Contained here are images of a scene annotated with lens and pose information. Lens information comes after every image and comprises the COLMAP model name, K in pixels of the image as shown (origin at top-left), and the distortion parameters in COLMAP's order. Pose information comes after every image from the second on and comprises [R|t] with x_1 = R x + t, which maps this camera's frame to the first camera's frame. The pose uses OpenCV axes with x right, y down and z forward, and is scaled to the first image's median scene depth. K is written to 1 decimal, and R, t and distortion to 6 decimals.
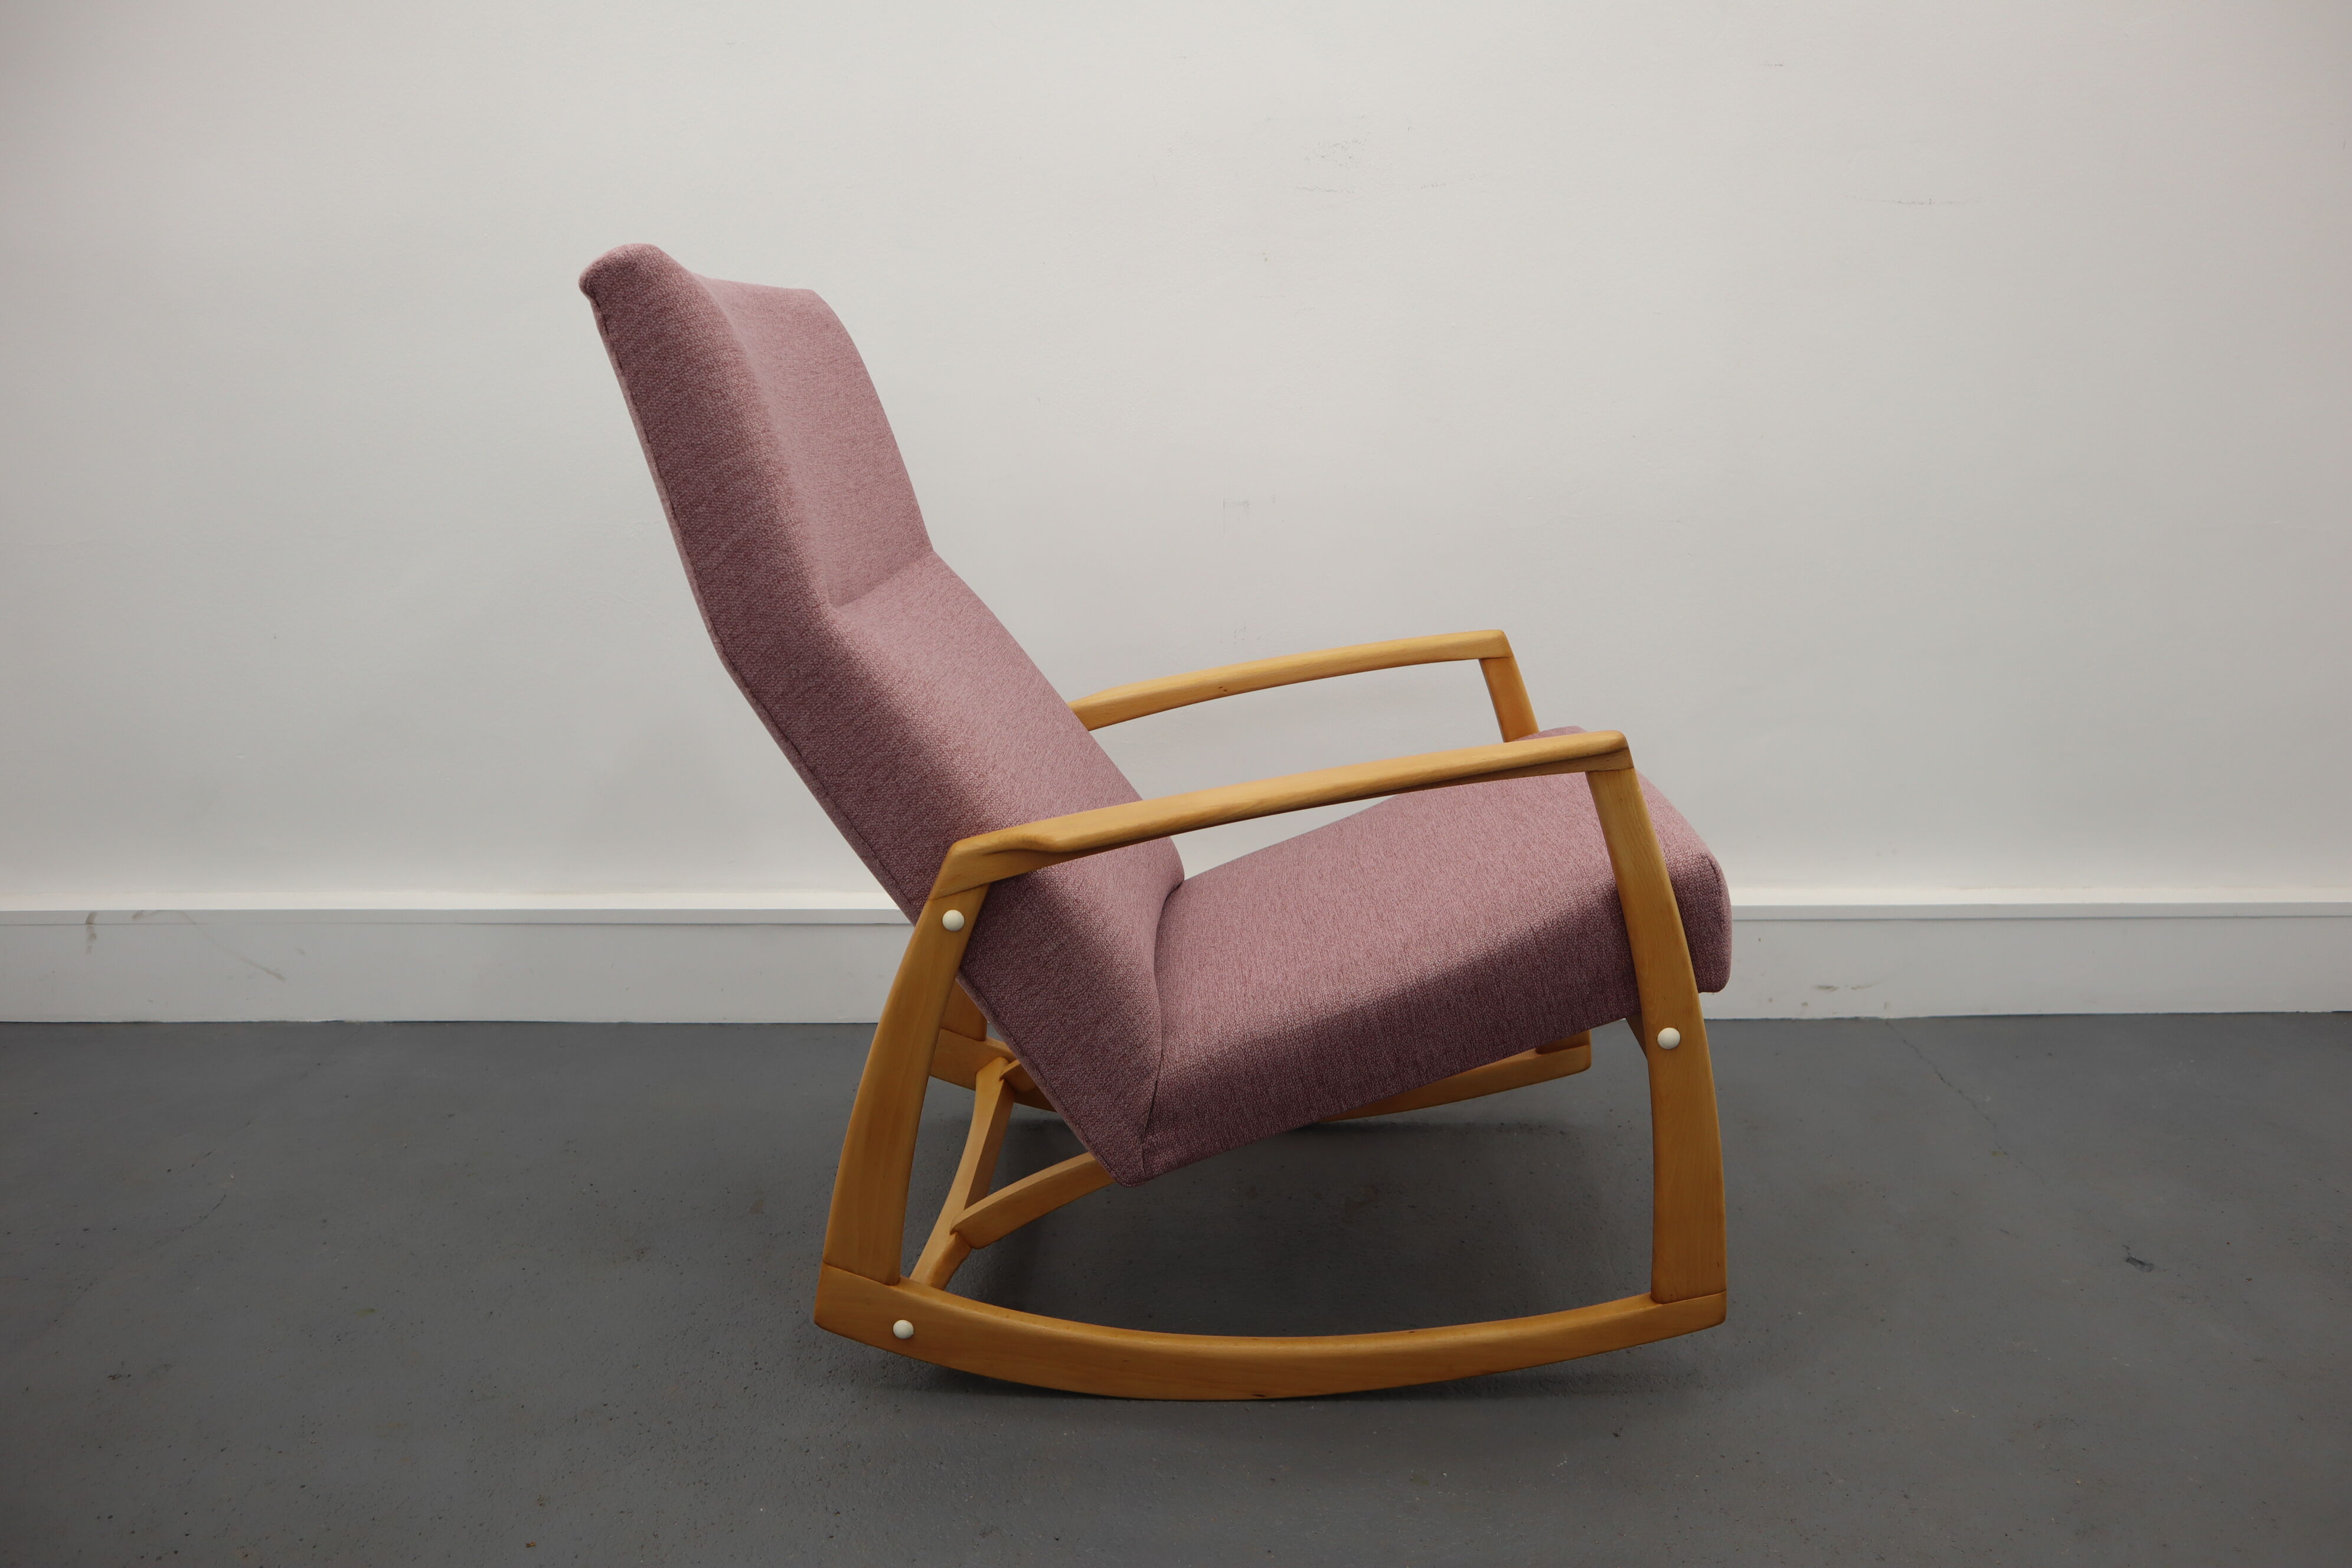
lens RADIAL K [[1643.3, 0, 1180.6], [0, 1643.3, 793.6], [0, 0, 1]] dist [-0.094017, 0.063147]
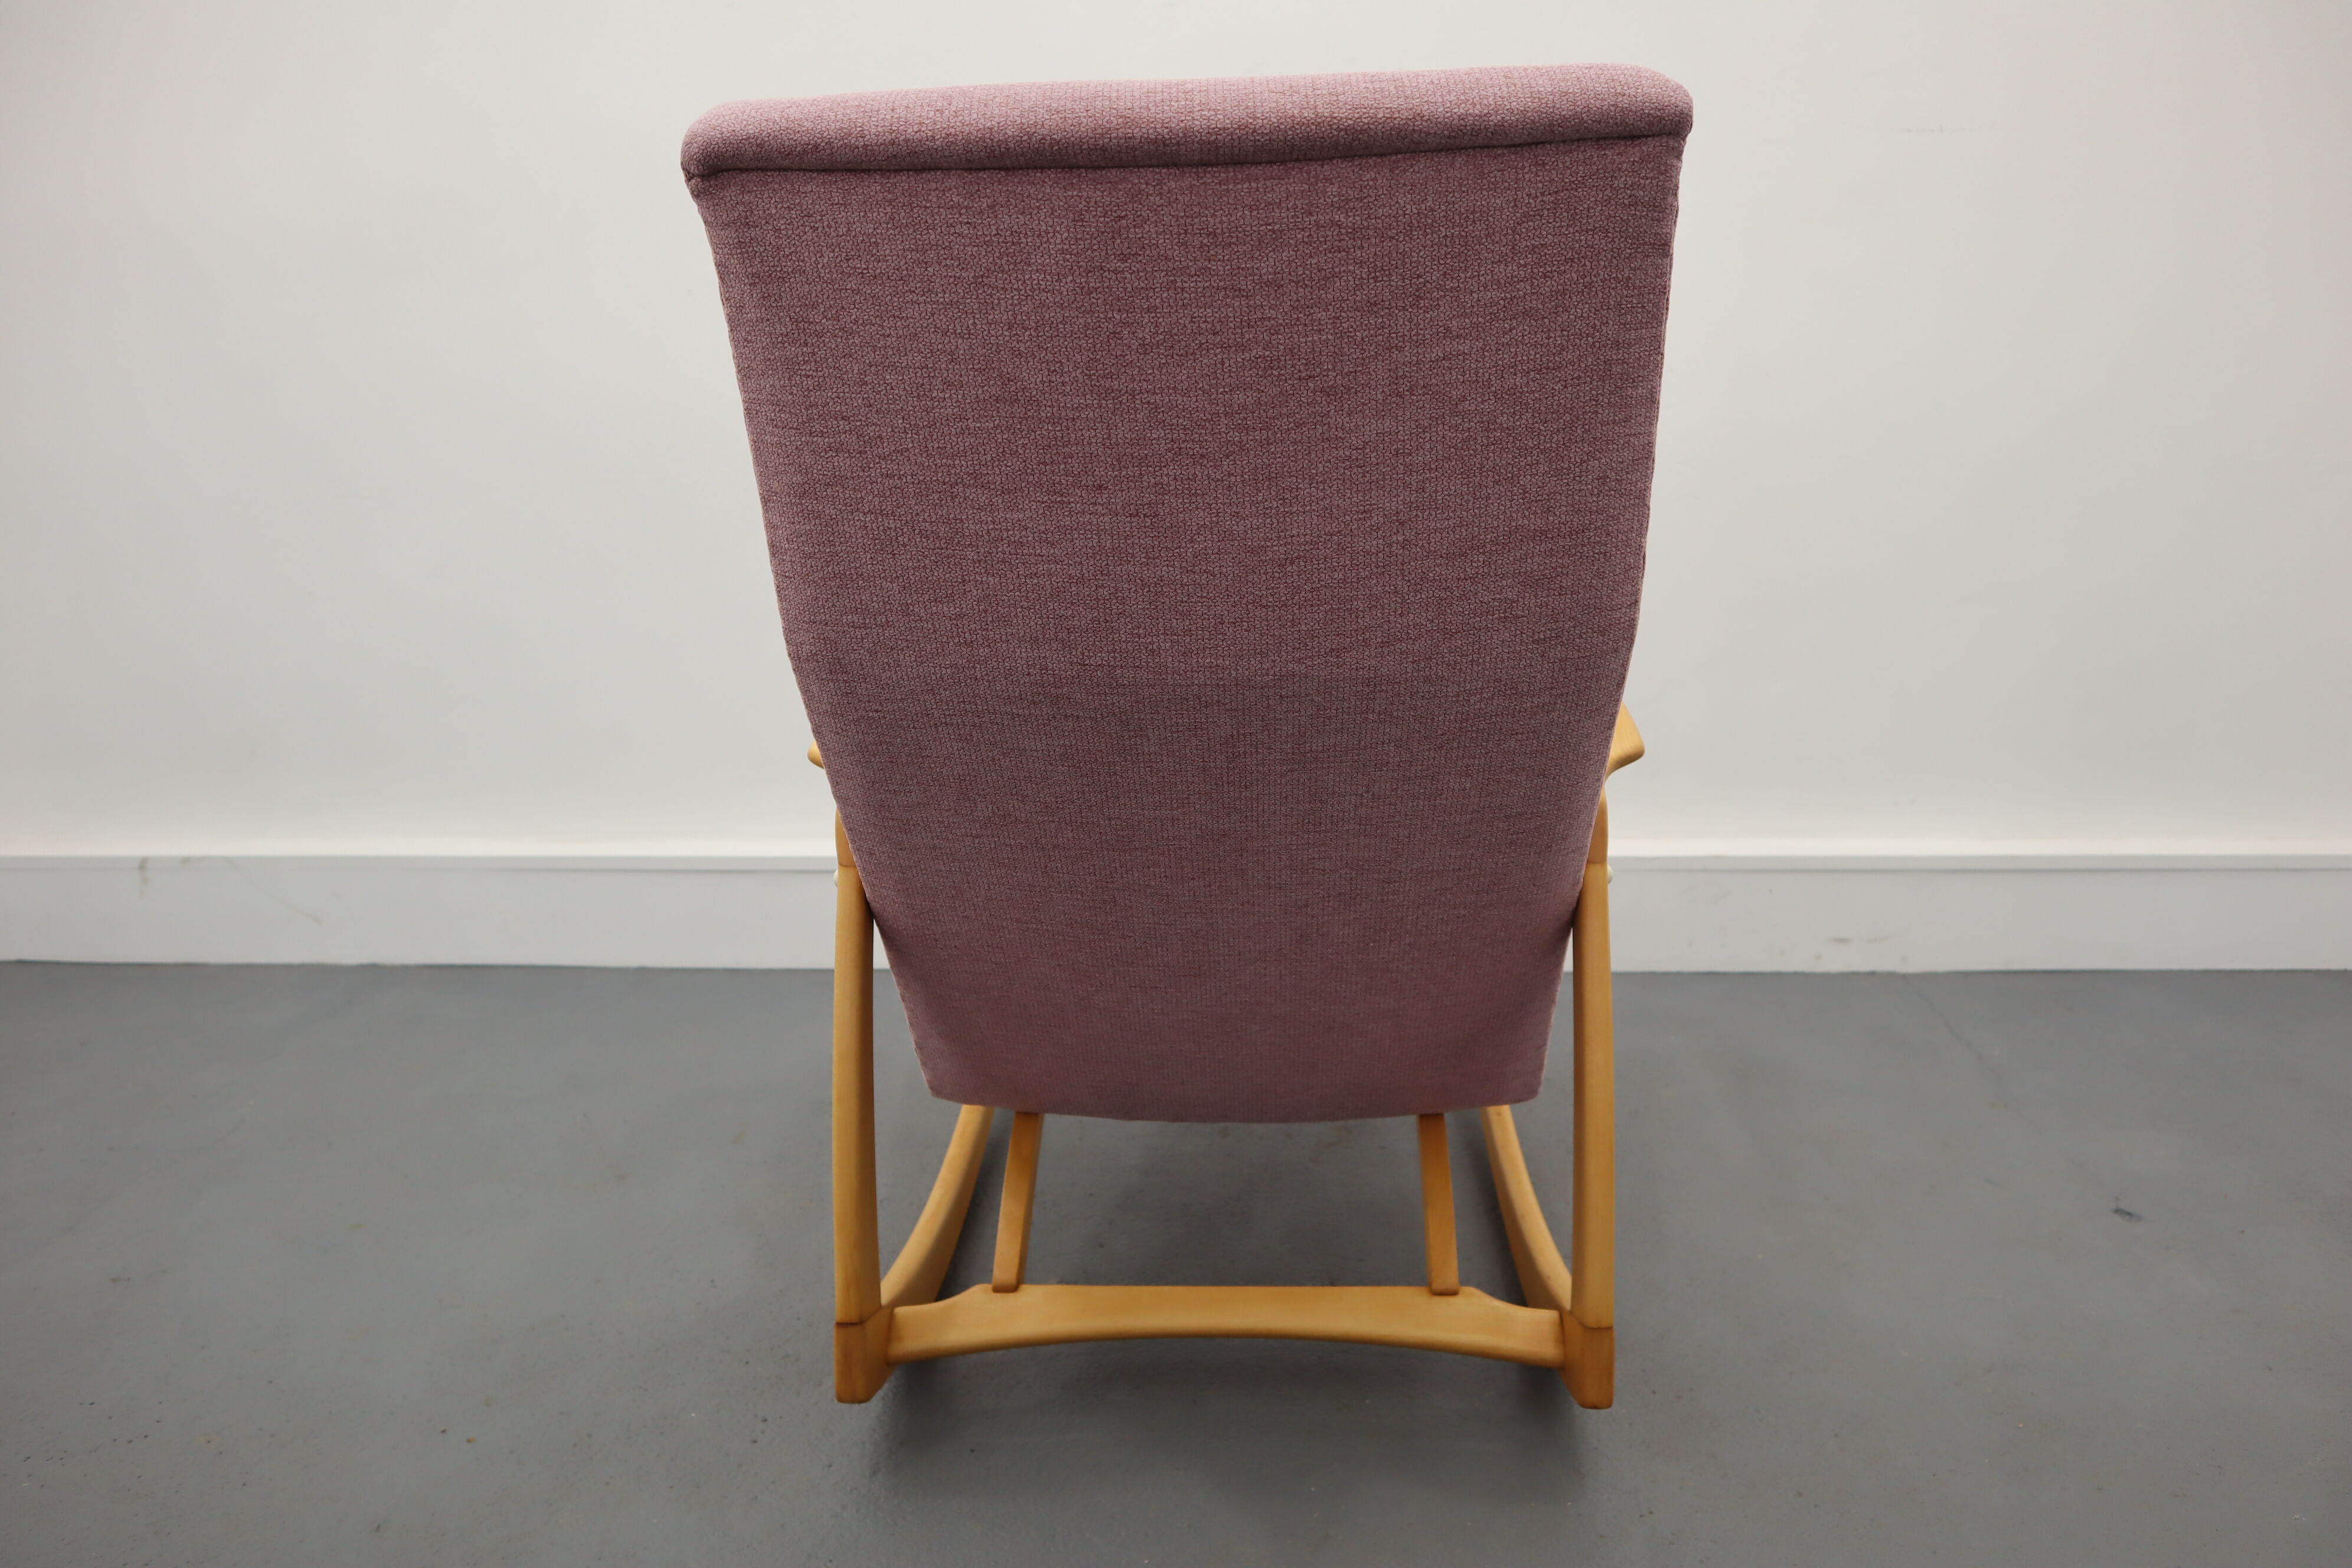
lens RADIAL K [[1643.3, 0, 1179.8], [0, 1643.3, 793.3], [0, 0, 1]] dist [-0.094017, 0.063147]
pose [[0.997640, 0.000492, -0.068658, 0.069201], [0.000210, 0.999948, 0.010221, 0.021313], [0.068659, -0.010211, 0.997588, -0.001610]]
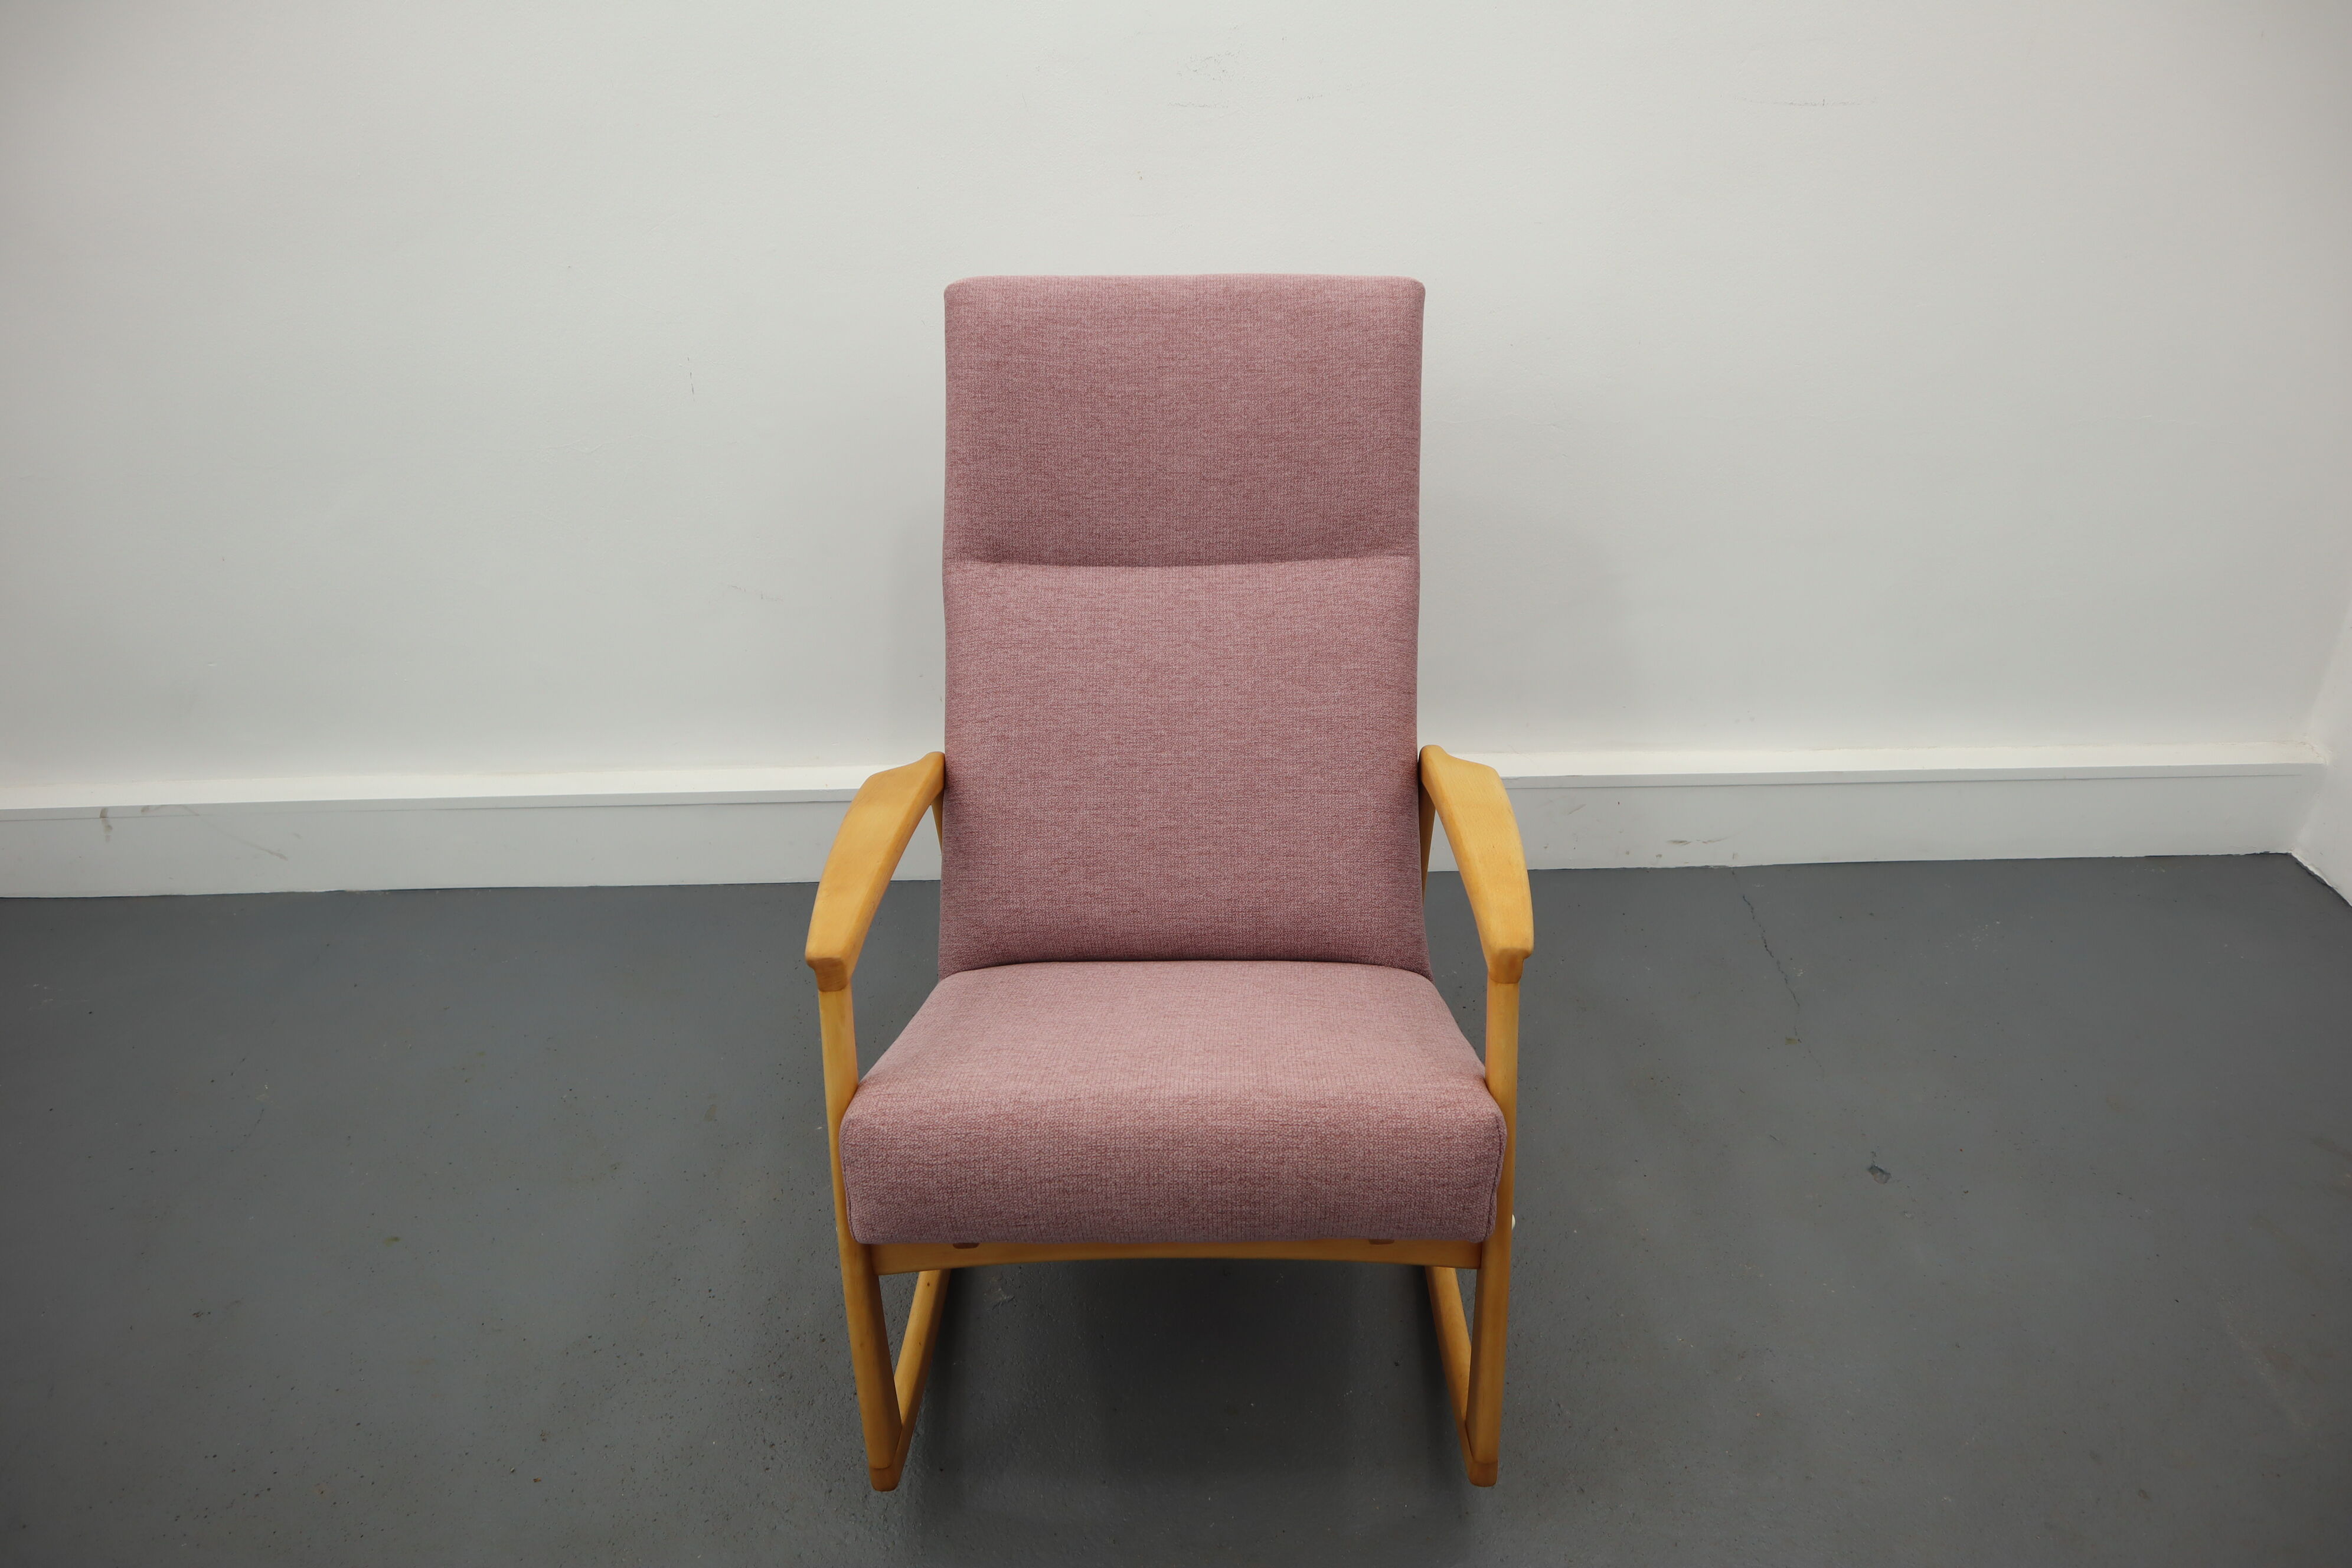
lens RADIAL K [[1622.5, 0, 1177.8], [0, 1622.5, 794.0], [0, 0, 1]] dist [-0.094235, 0.058342]
pose [[0.999762, -0.016141, -0.014709, 0.077876], [0.019683, 0.957800, 0.286761, -0.233035], [0.009460, -0.286982, 0.957889, -0.034419]]
